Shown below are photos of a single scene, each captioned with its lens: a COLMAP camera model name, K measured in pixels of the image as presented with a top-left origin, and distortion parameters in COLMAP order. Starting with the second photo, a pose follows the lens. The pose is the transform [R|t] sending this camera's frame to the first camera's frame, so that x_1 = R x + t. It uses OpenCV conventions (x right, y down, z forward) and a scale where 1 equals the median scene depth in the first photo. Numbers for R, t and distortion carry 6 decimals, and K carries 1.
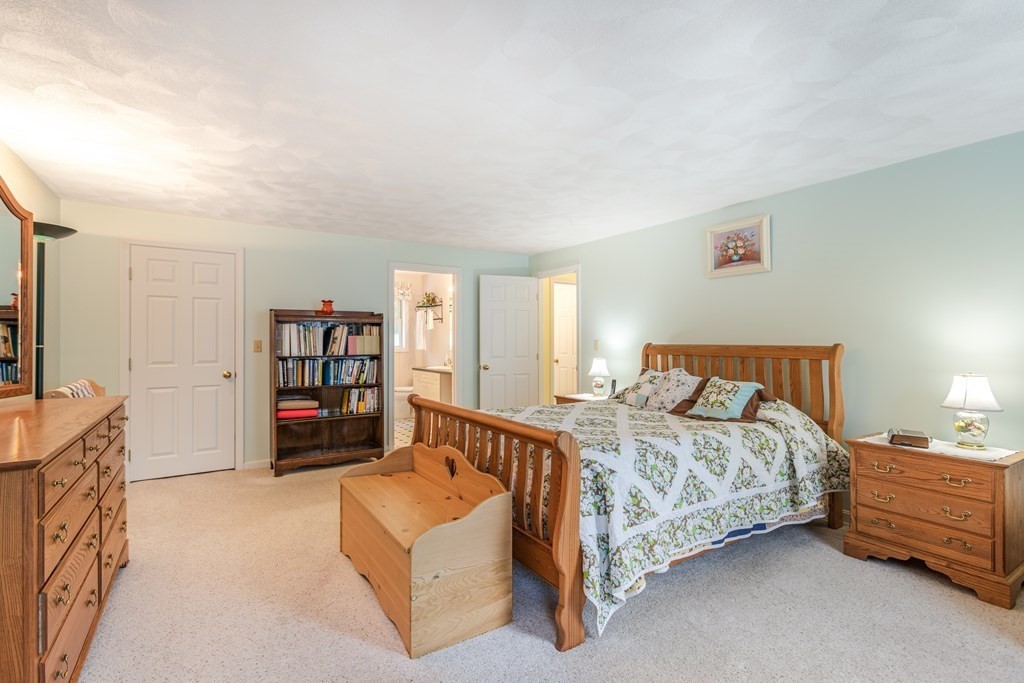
lens RADIAL K [[480.1, 0, 507.3], [0, 480.1, 338.1], [0, 0, 1]] dist [-0.000205, 0.000052]
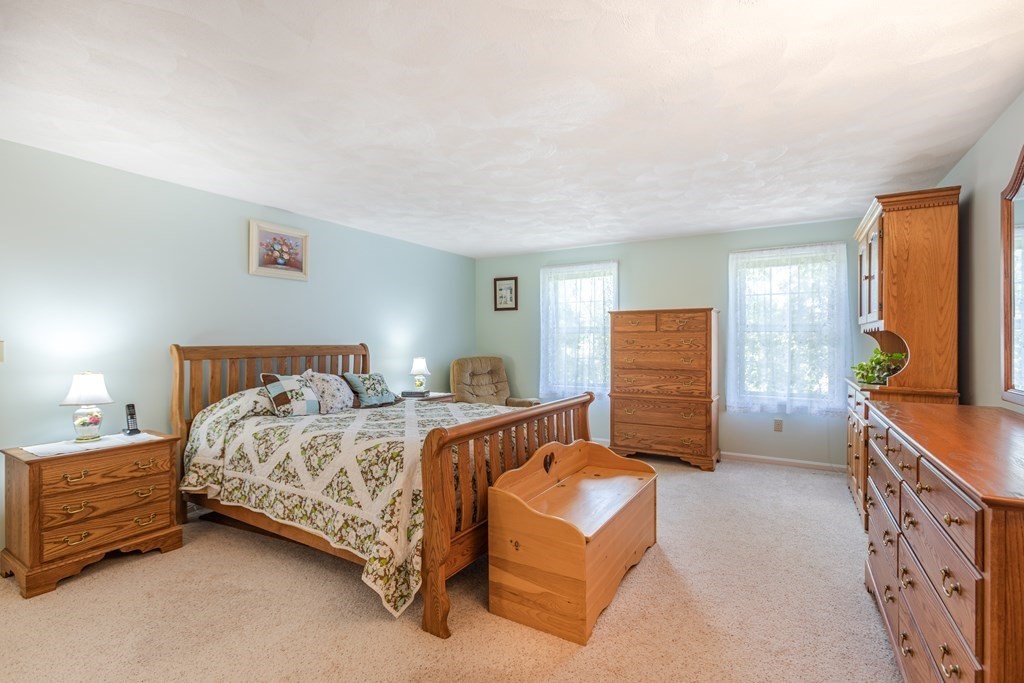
lens RADIAL K [[480.1, 0, 507.7], [0, 480.1, 341.7], [0, 0, 1]] dist [-0.000205, 0.000052]
pose [[-0.442018, -0.003713, 0.896998, -0.664430], [-0.004772, 0.999987, 0.001787, 0.002312], [-0.896993, -0.003491, -0.442030, 1.010671]]
